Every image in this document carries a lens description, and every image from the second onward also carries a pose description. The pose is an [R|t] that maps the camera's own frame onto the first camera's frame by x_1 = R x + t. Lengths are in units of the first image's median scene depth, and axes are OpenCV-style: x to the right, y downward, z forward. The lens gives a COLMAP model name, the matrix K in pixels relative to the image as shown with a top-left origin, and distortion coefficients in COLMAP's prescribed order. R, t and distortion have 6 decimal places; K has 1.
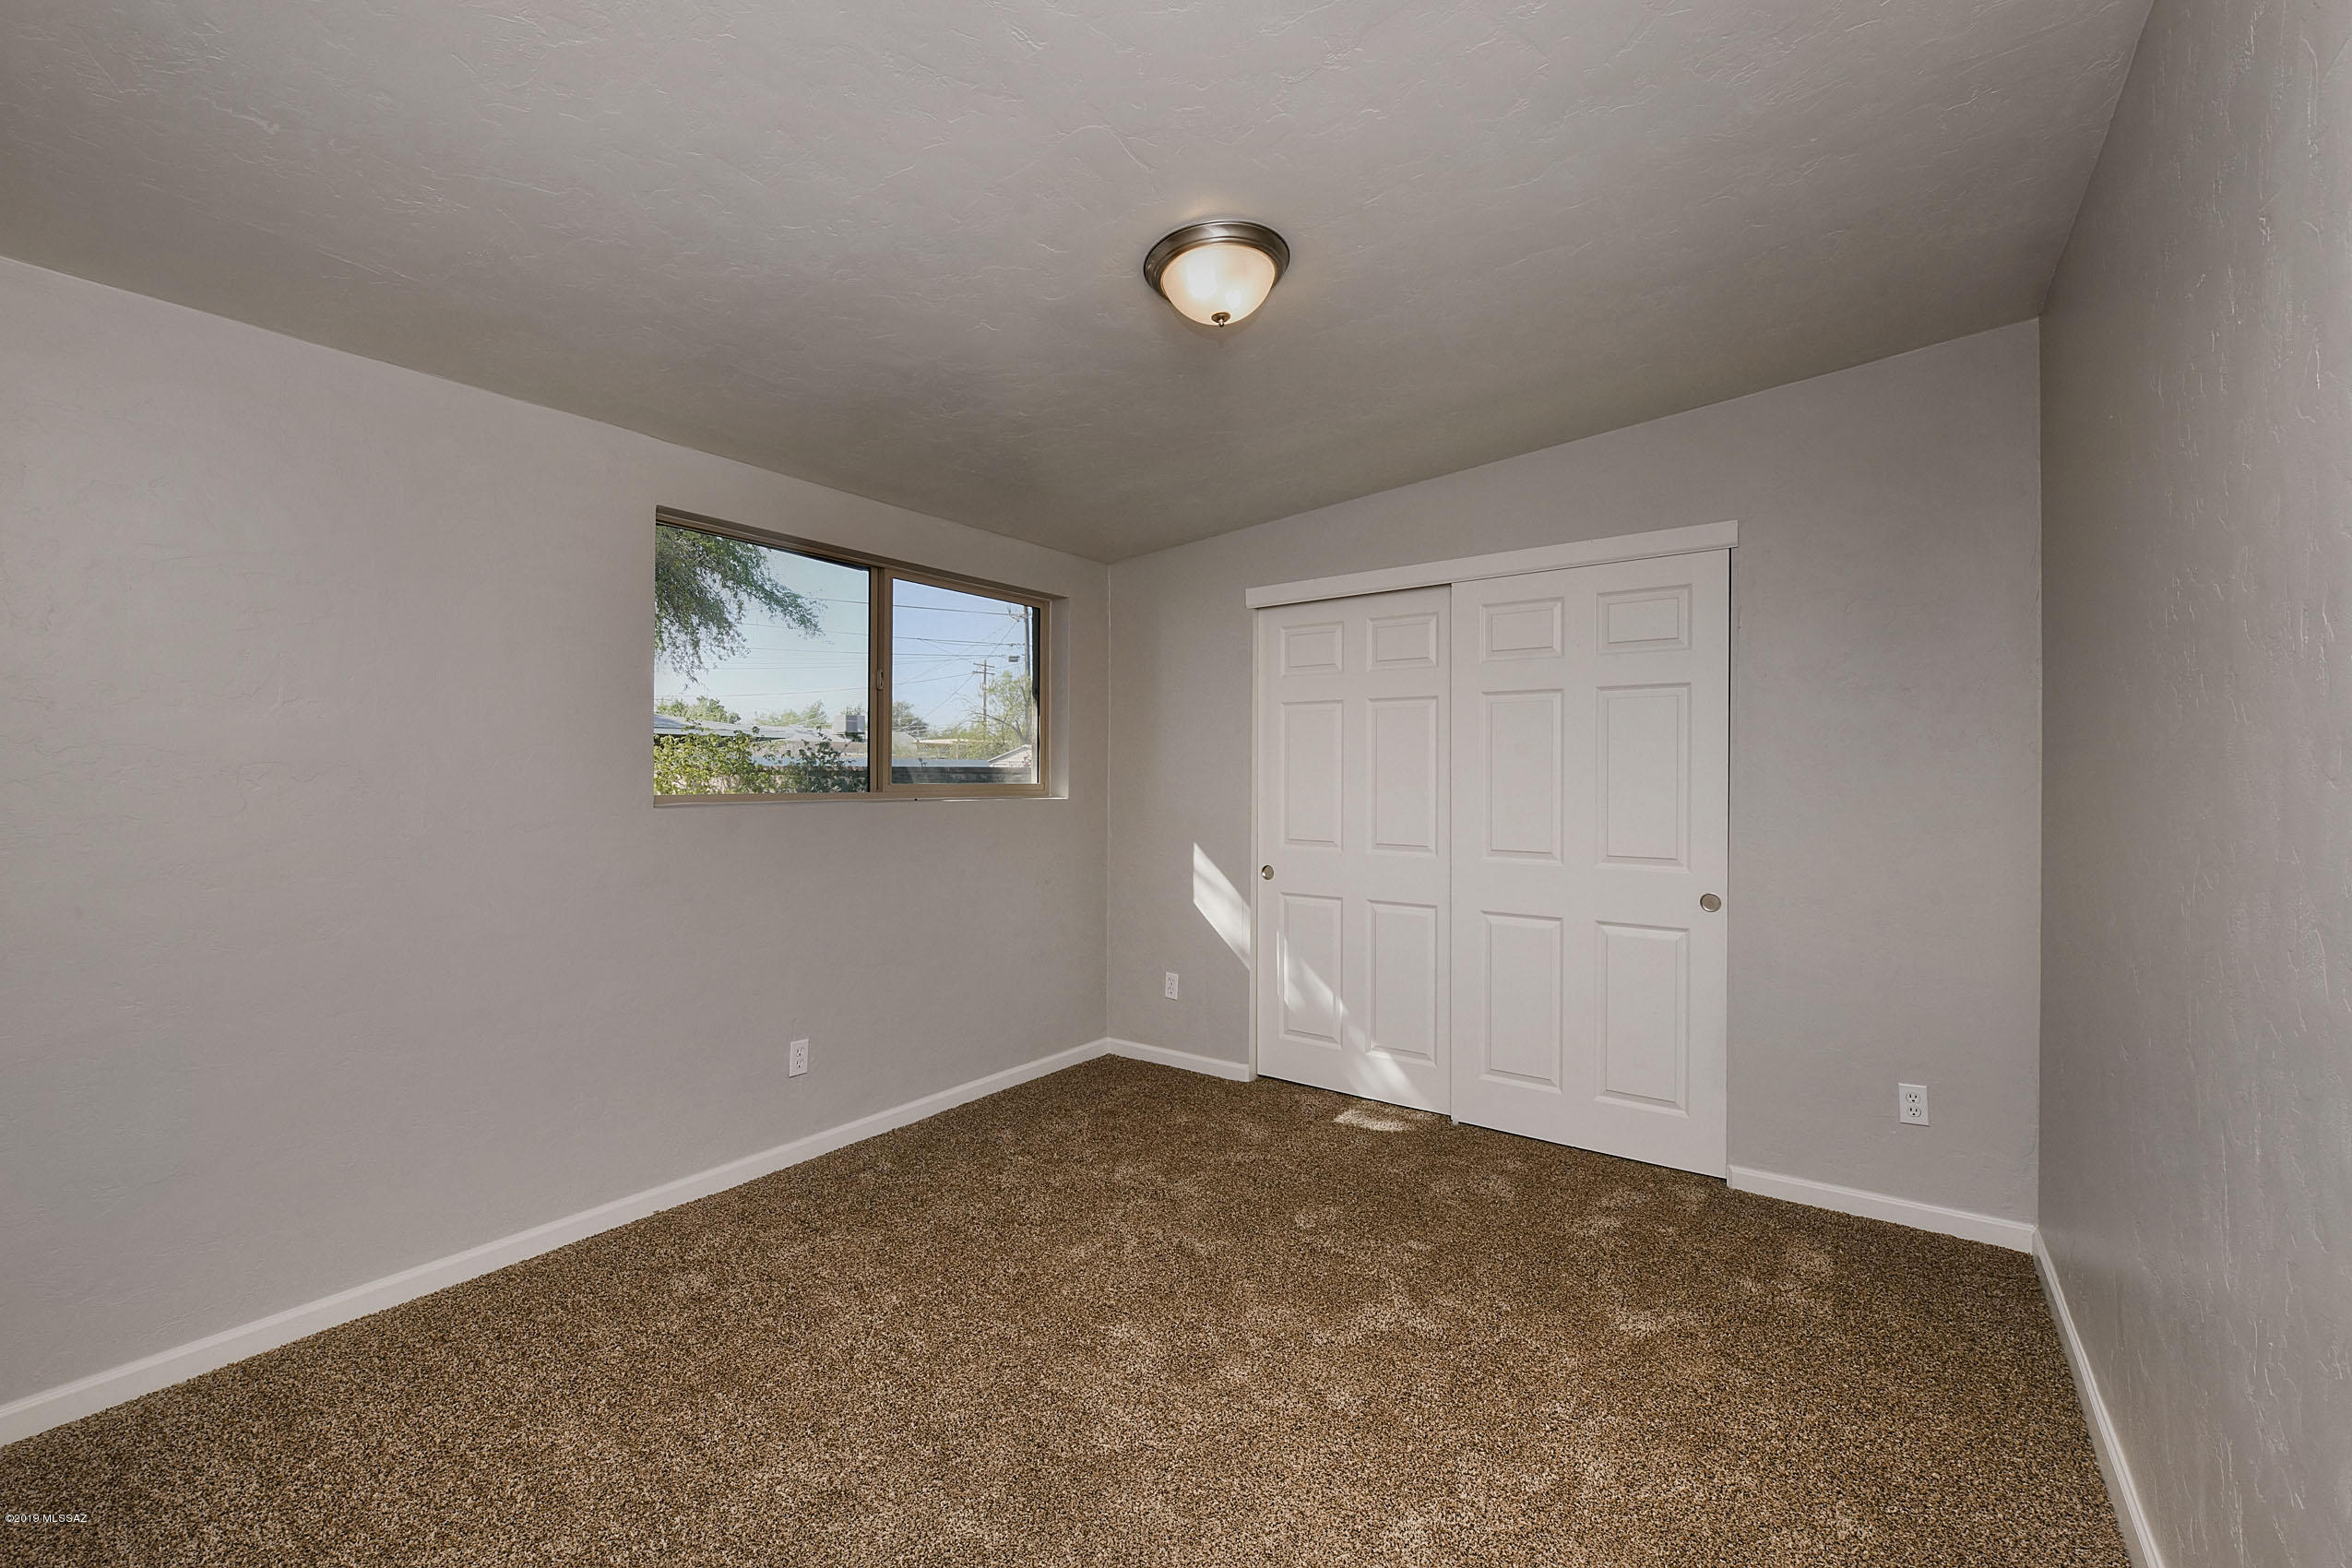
lens RADIAL K [[972.4, 0, 1179.6], [0, 972.4, 748.8], [0, 0, 1]] dist [-0.003501, -0.000004]
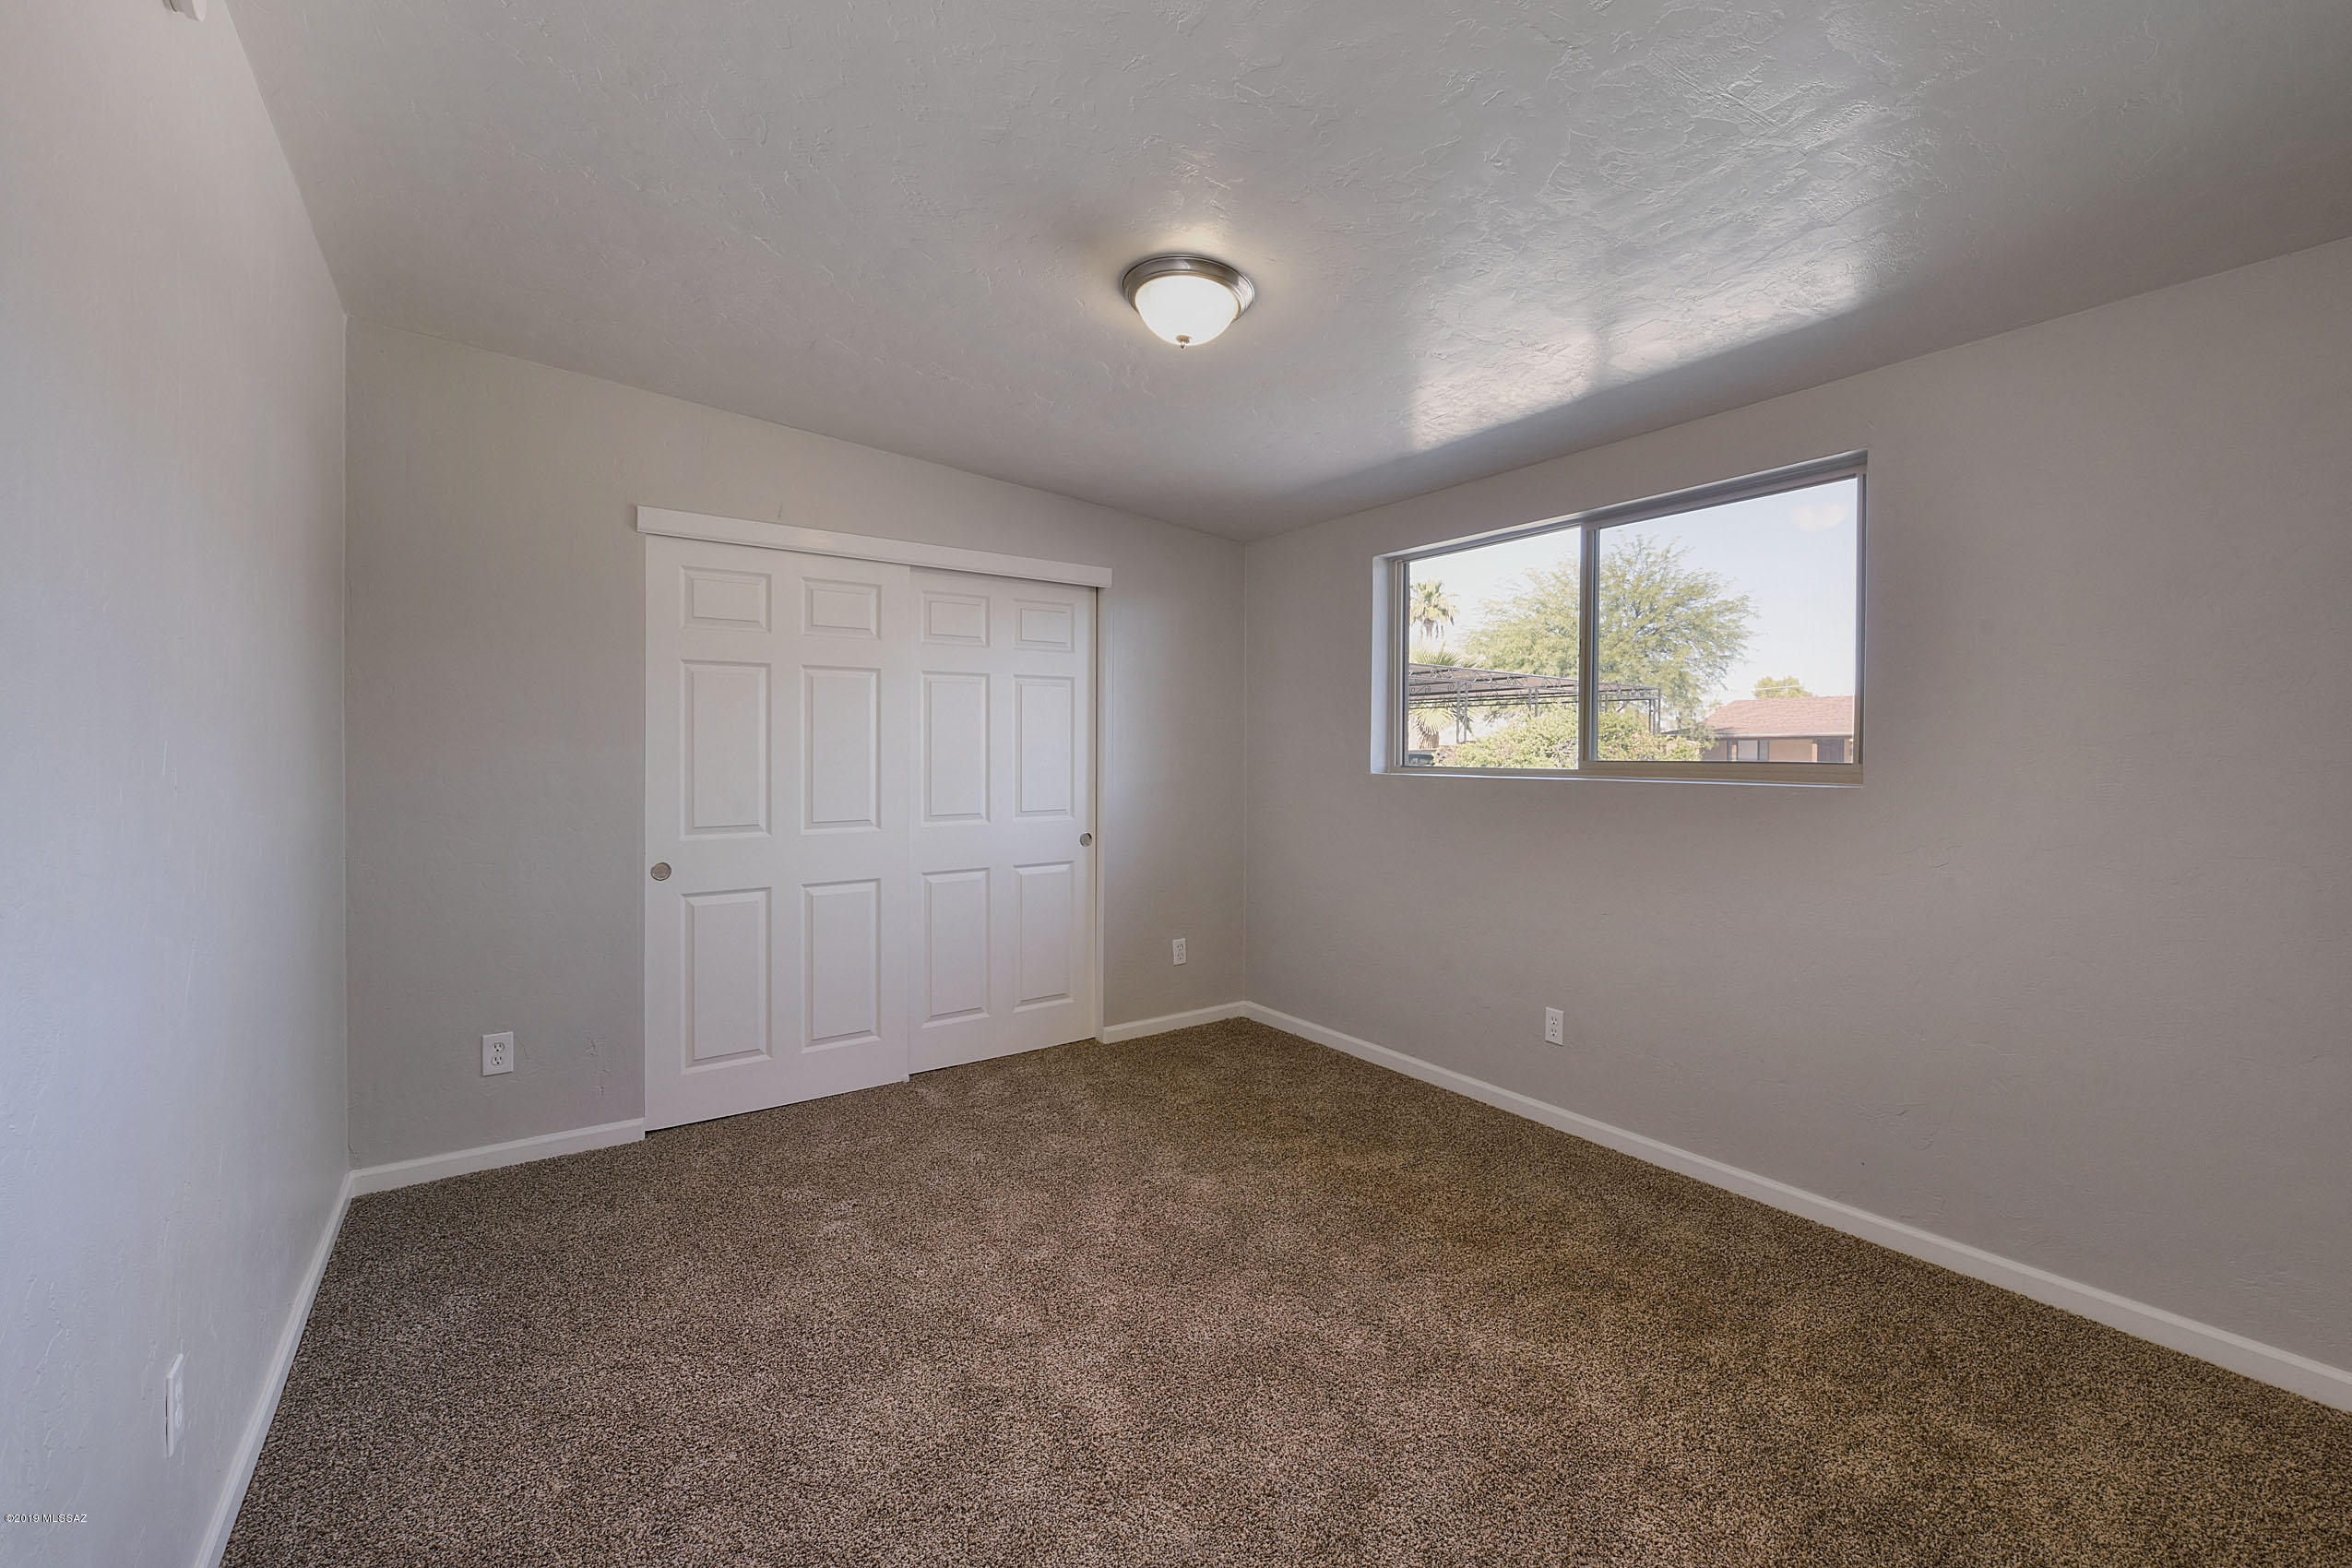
lens RADIAL K [[964.8, 0, 1194.6], [0, 964.8, 727.6], [0, 0, 1]] dist [-0.005349, -0.000338]
pose [[0.343686, 0.007053, 0.939058, -0.559998], [-0.012046, 0.999923, -0.003101, 0.004241], [-0.939007, -0.010247, 0.343745, 0.325888]]
